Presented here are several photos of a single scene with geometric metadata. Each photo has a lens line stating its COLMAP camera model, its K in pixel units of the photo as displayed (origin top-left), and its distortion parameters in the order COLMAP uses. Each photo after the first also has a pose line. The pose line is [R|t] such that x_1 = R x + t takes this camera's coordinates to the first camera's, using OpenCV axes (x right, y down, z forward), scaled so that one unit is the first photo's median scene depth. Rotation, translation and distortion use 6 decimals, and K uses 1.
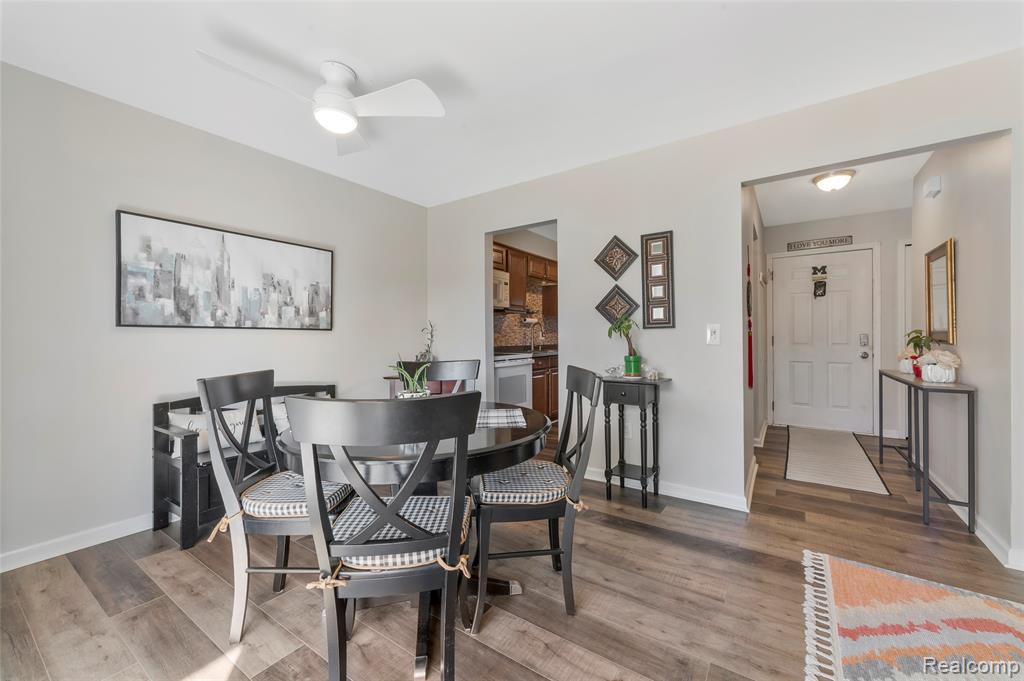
lens RADIAL K [[412.8, 0, 513.1], [0, 412.8, 336.3], [0, 0, 1]] dist [0.011579, 0.000161]
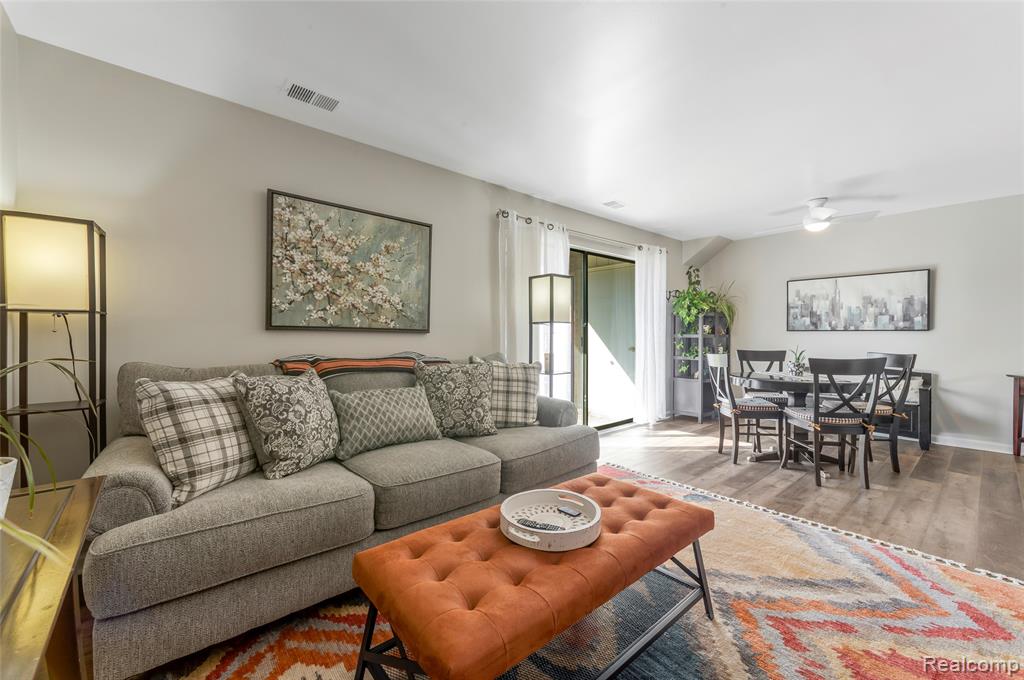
lens RADIAL K [[412.8, 0, 513.1], [0, 412.8, 335.8], [0, 0, 1]] dist [0.011579, 0.000161]
pose [[-0.249615, 0.004779, -0.968333, 1.339228], [0.004938, 0.999981, 0.003663, -0.011381], [0.968333, -0.003867, -0.249634, 0.081772]]
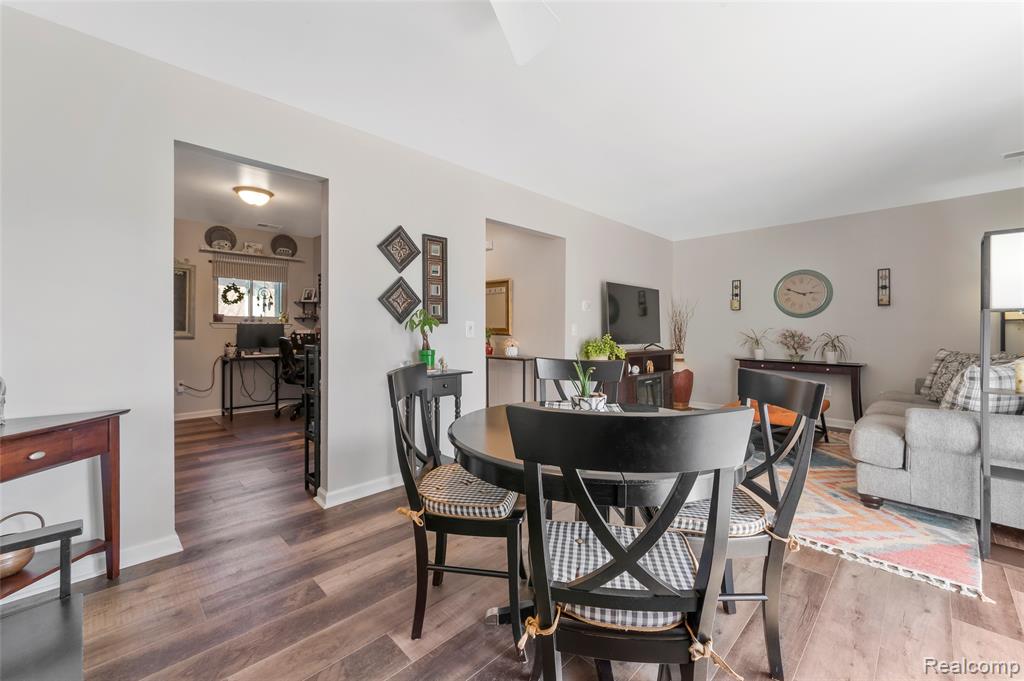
lens RADIAL K [[408.8, 0, 509.6], [0, 408.8, 326.3], [0, 0, 1]] dist [0.010815, 0.000009]
pose [[0.189499, 0.013471, 0.981788, -0.690108], [-0.007063, 0.999899, -0.012356, 0.000570], [-0.981855, -0.004593, 0.189575, 0.613555]]
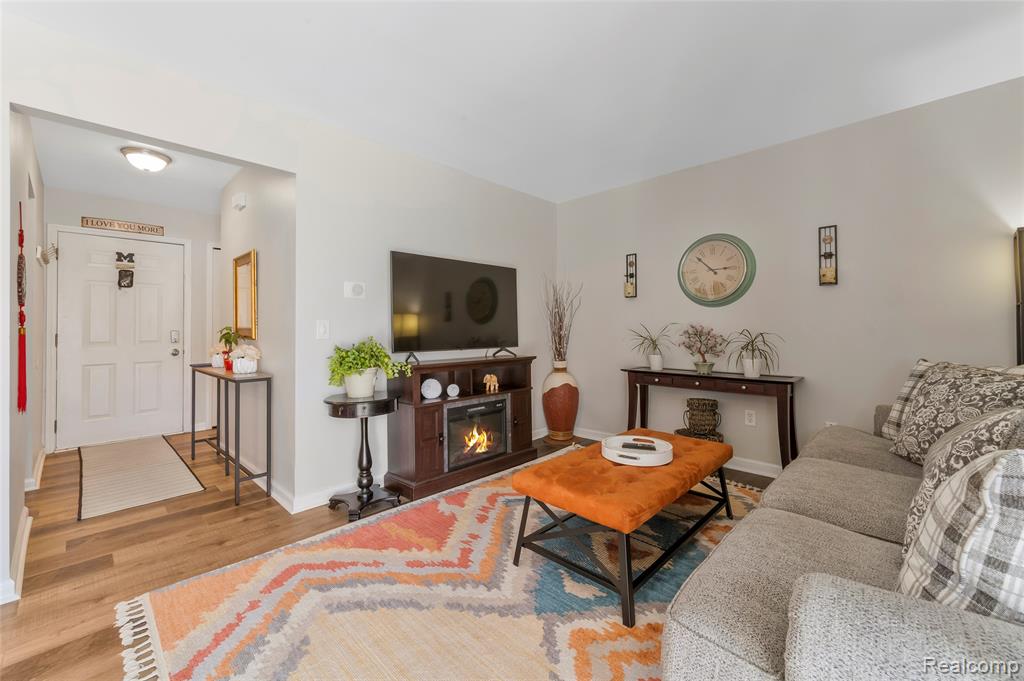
lens RADIAL K [[412.1, 0, 509.7], [0, 412.1, 322.0], [0, 0, 1]] dist [0.009939, -0.000610]
pose [[0.166221, 0.017090, 0.985940, 0.024750], [0.005577, 0.999818, -0.018271, -0.004428], [-0.986073, 0.008535, 0.166096, 0.095246]]
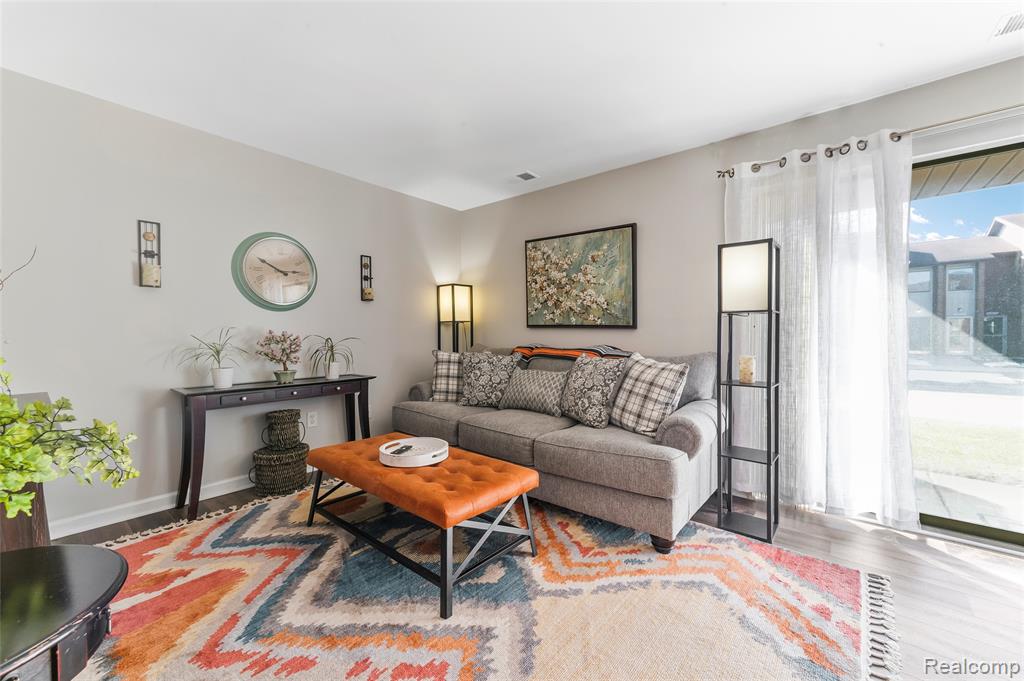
lens RADIAL K [[412.8, 0, 513.1], [0, 412.8, 336.3], [0, 0, 1]] dist [0.011579, 0.000161]
pose [[-0.995845, 0.004084, 0.090968, 0.562129], [0.004695, 0.999968, 0.006504, -0.003184], [-0.090938, 0.006904, -0.995833, 0.753952]]
